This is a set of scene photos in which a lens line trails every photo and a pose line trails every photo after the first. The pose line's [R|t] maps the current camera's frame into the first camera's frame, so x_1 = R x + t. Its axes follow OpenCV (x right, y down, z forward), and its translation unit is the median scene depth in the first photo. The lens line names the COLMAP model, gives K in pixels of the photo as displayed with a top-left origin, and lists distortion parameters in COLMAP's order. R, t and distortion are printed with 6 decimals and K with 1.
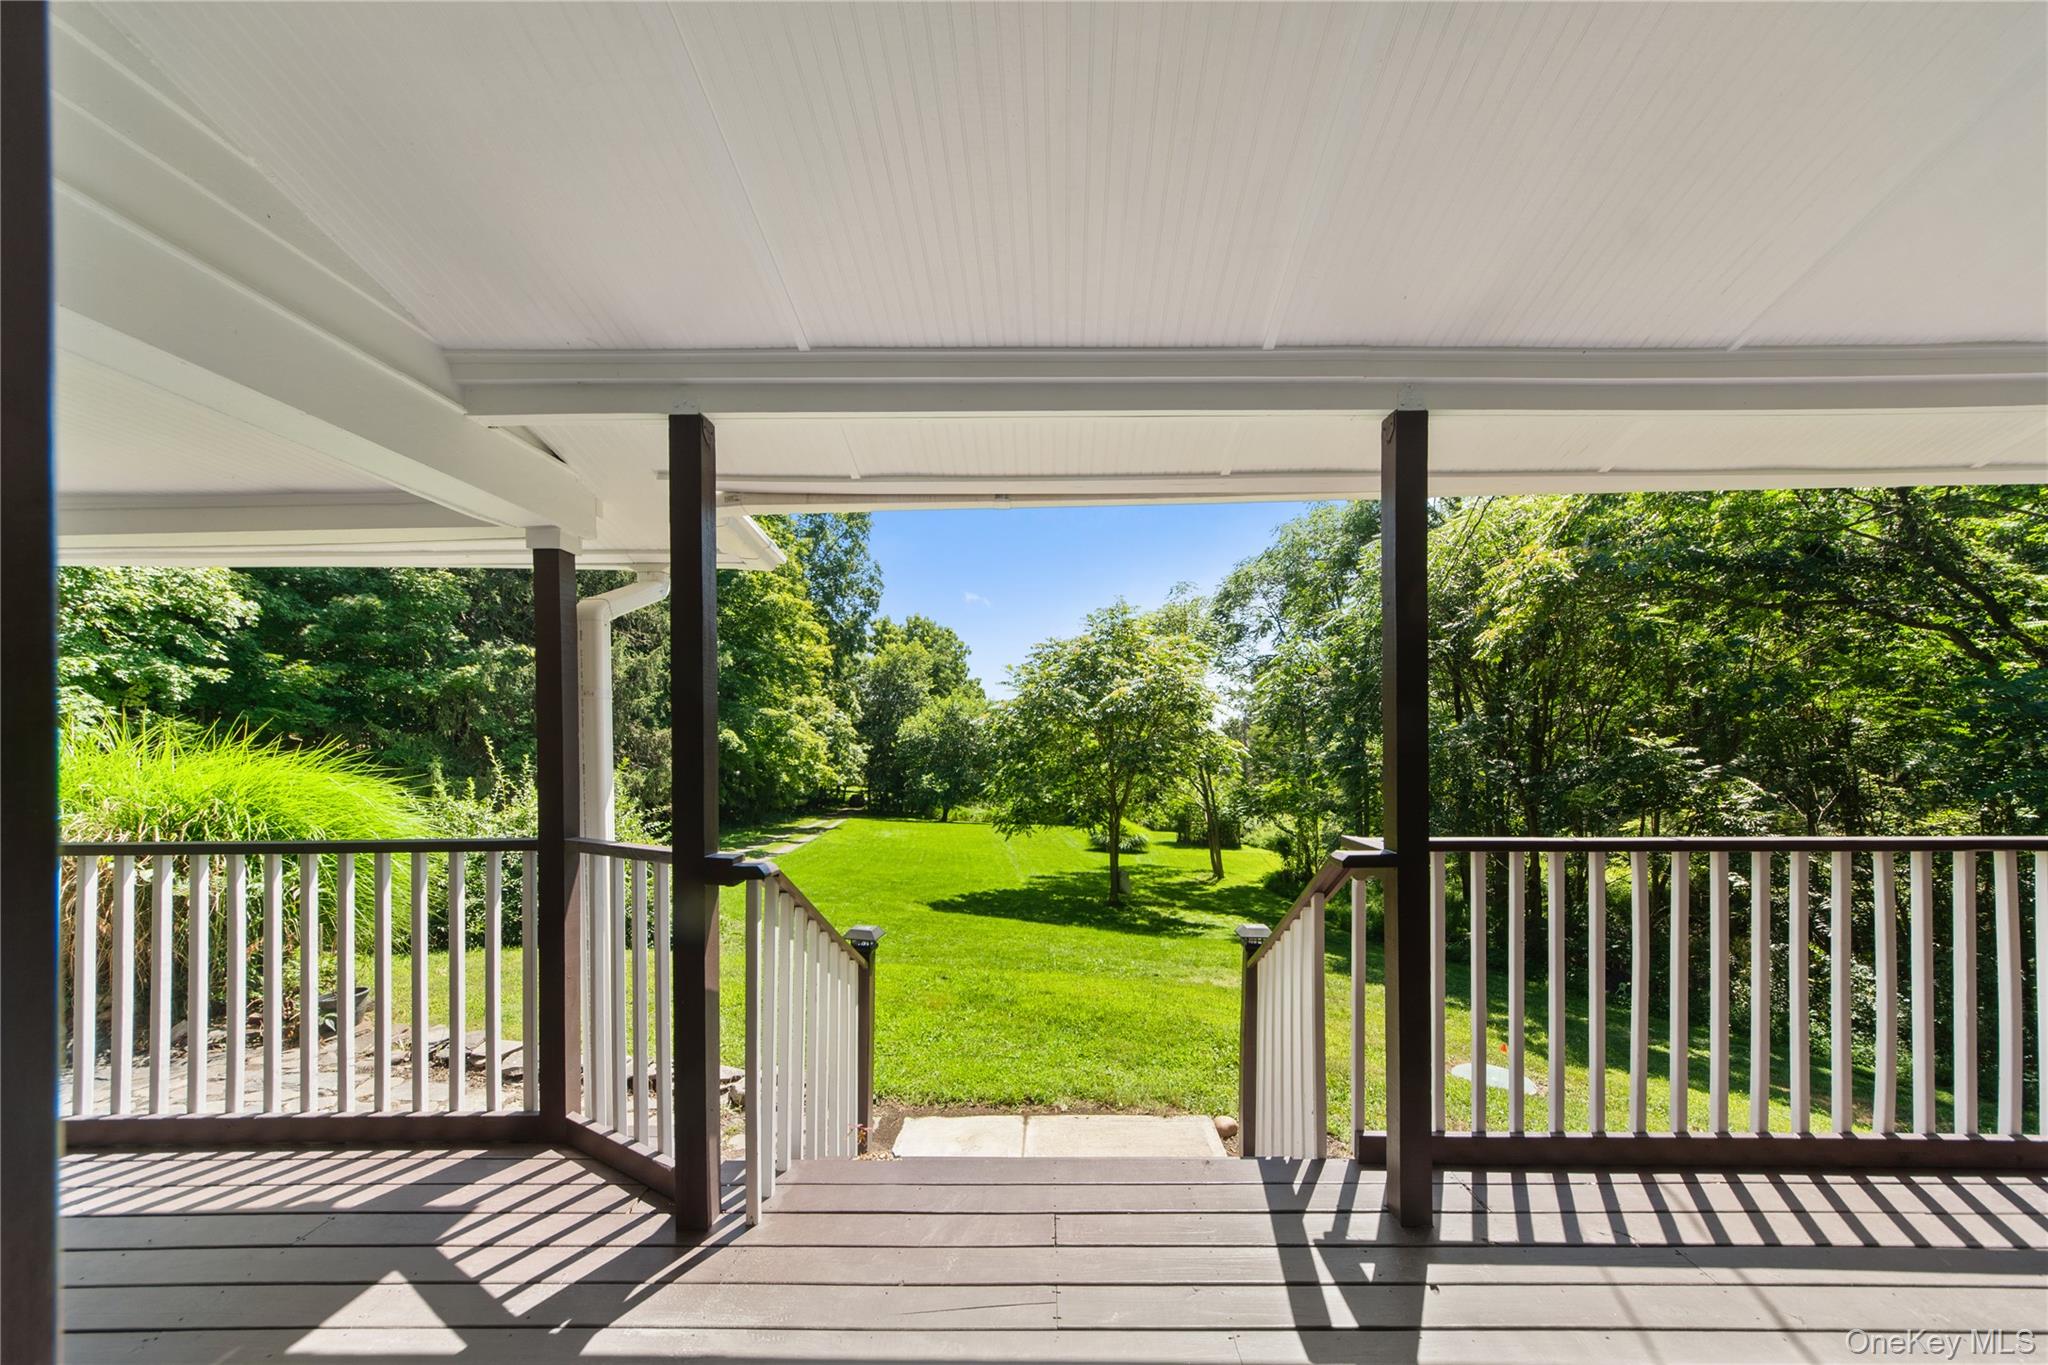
lens RADIAL K [[758.8, 0, 1028.8], [0, 758.8, 751.1], [0, 0, 1]] dist [-0.000664, 0.000014]
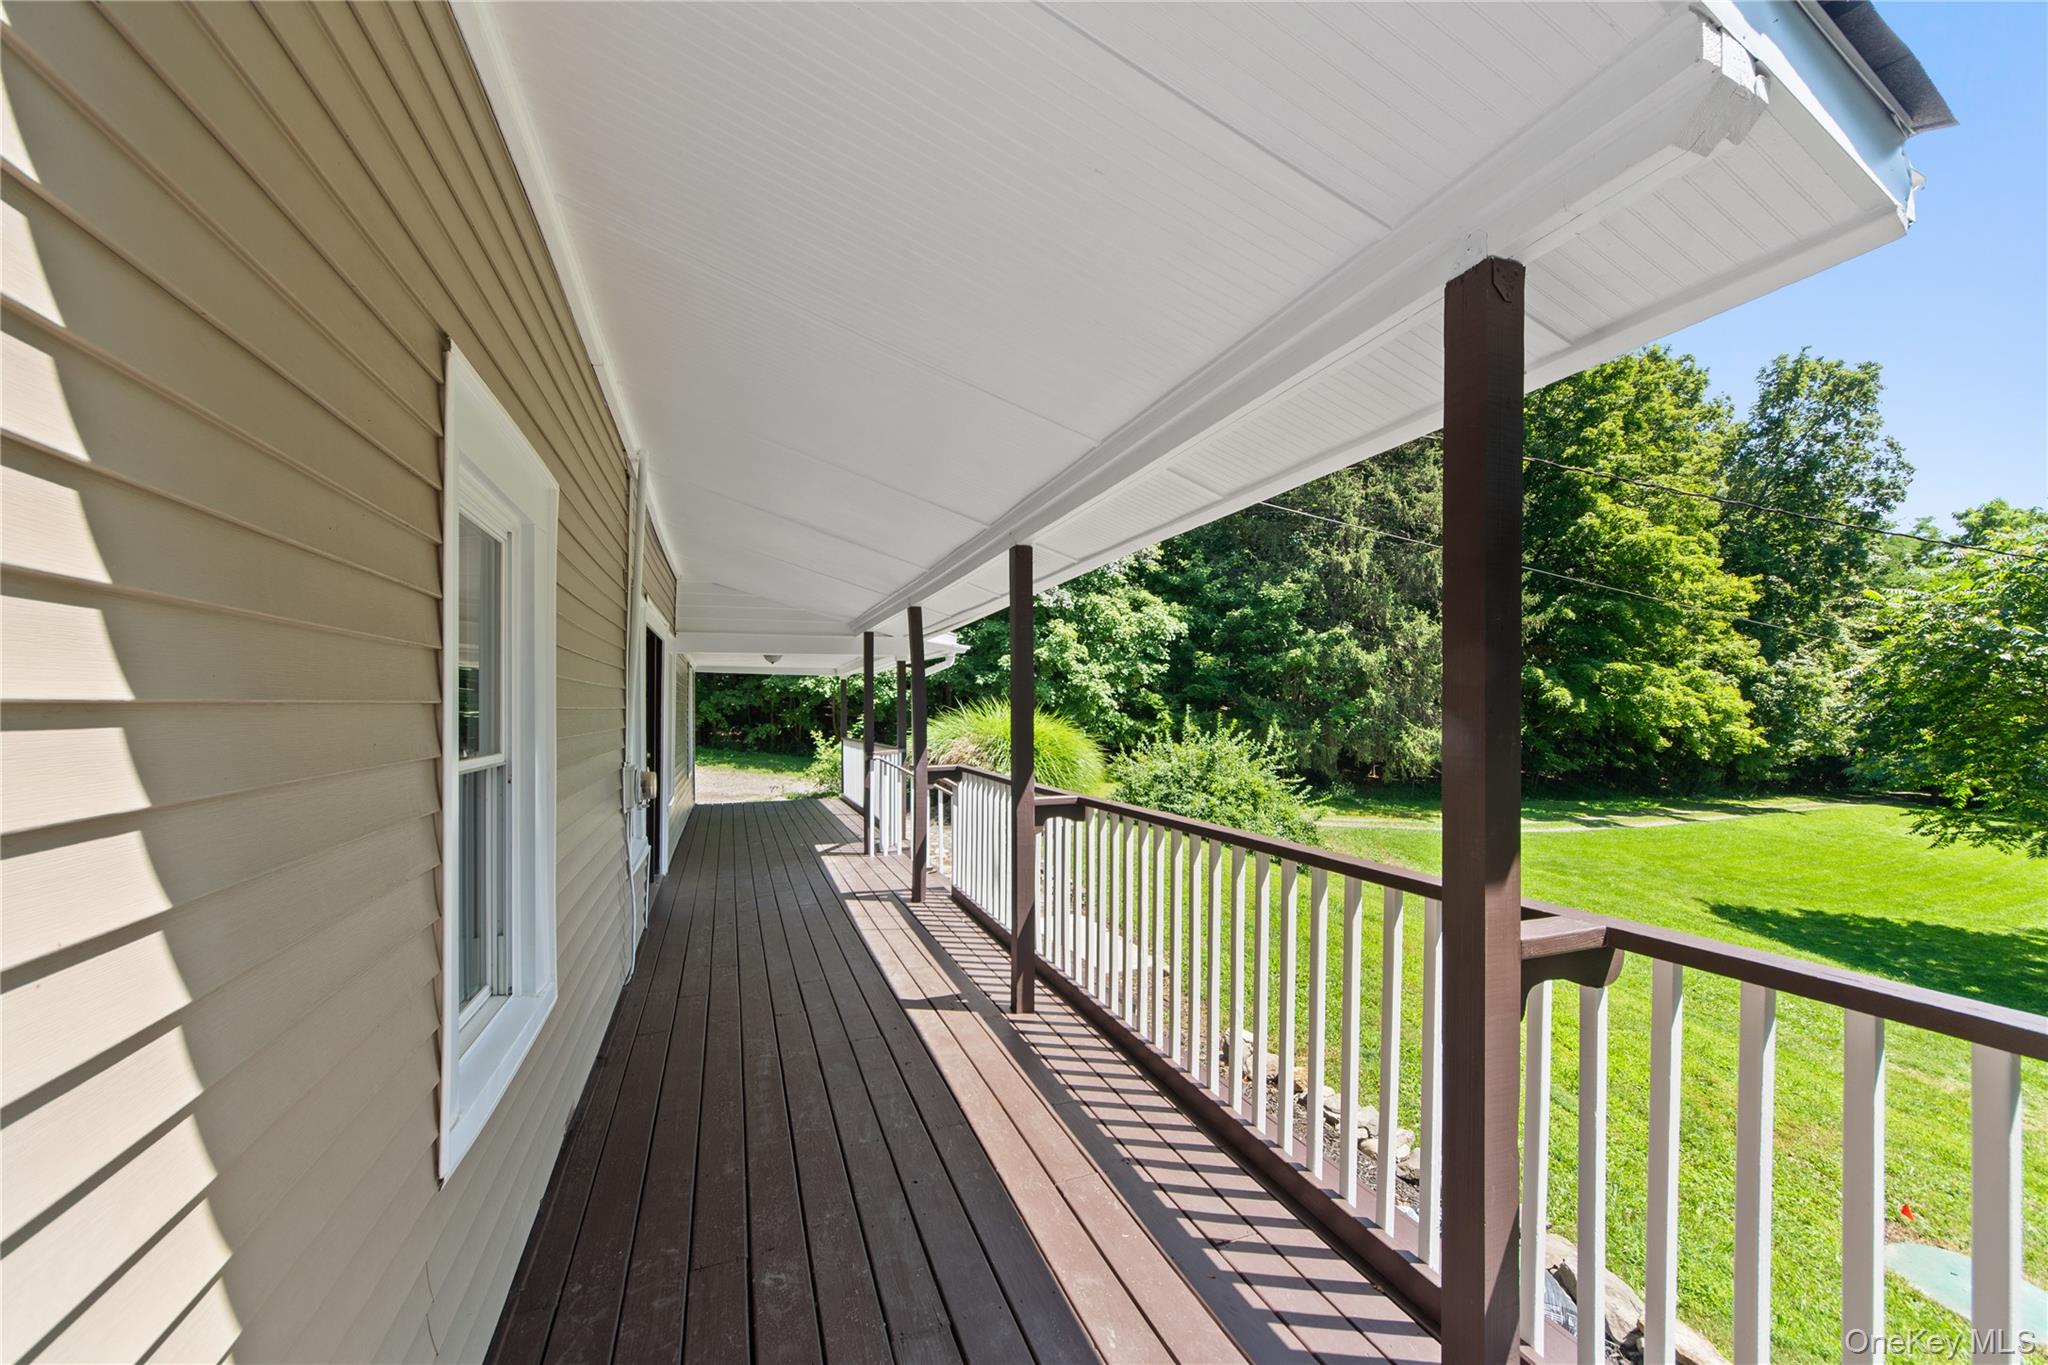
lens RADIAL K [[727.6, 0, 1025.7], [0, 727.6, 713.8], [0, 0, 1]] dist [-0.000788, -0.000050]
pose [[0.396074, 0.008799, -0.918176, 0.289705], [-0.001511, 0.999959, 0.008931, -0.007345], [0.918217, -0.002150, 0.396071, 0.031272]]
